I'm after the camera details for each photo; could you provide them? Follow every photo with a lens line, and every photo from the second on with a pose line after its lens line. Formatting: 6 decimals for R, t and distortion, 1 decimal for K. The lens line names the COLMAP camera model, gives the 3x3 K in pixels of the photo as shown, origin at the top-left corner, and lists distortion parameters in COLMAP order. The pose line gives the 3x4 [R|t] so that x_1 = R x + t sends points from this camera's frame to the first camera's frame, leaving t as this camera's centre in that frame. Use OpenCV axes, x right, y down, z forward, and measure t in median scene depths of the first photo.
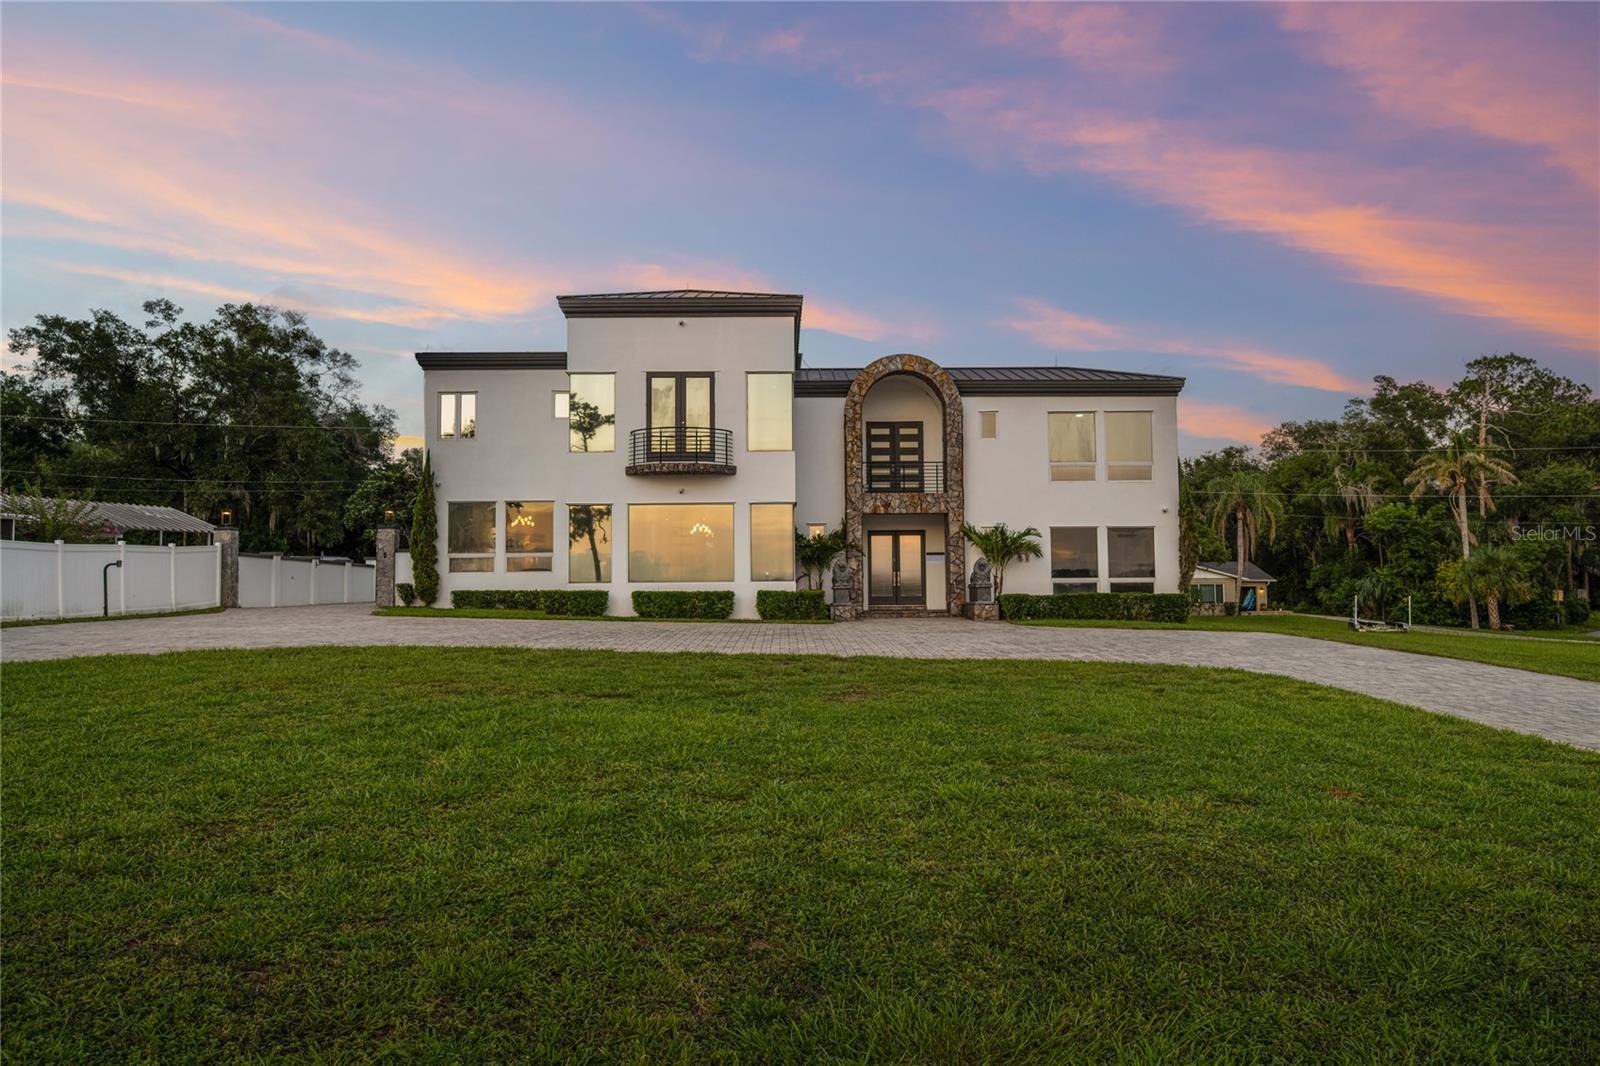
lens RADIAL K [[1083.6, 0, 795.8], [0, 1083.6, 535.0], [0, 0, 1]] dist [0.002794, 0.000146]
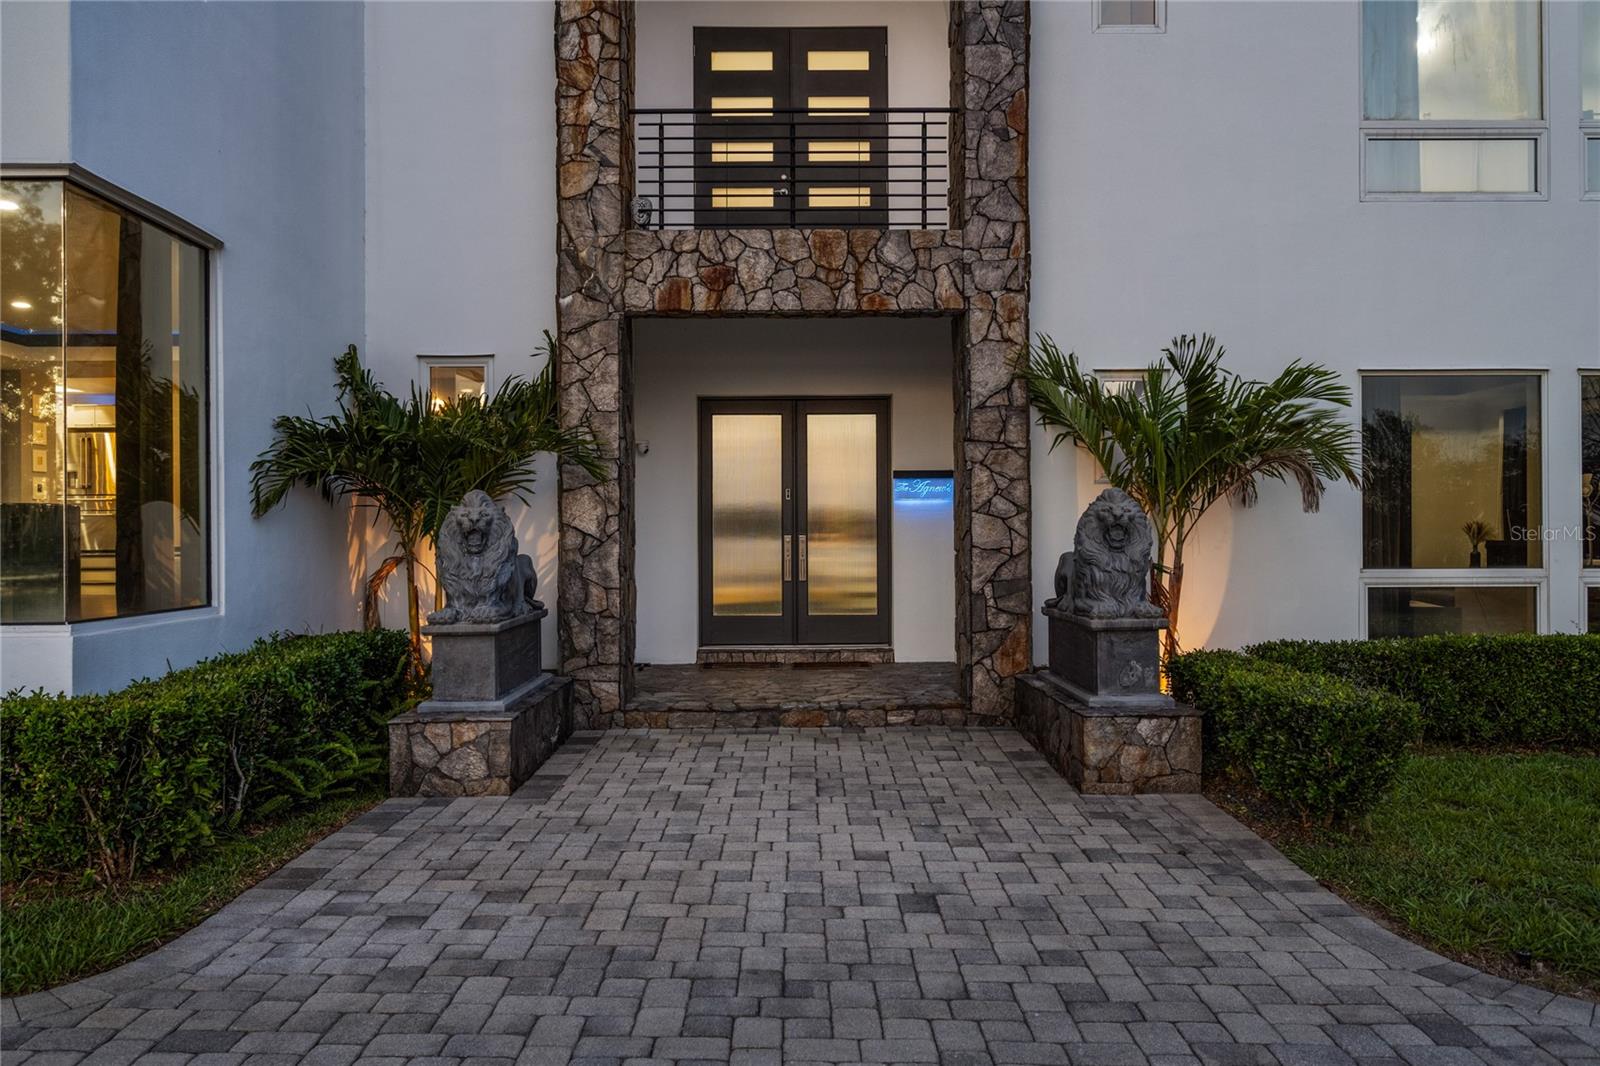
lens RADIAL K [[1220.0, 0, 799.9], [0, 1220.0, 529.9], [0, 0, 1]] dist [0.001130, -0.000265]
pose [[0.999976, 0.003881, -0.005723, 0.103868], [-0.003553, 0.998412, 0.056214, 0.014535], [0.005932, -0.056192, 0.998402, 0.715716]]
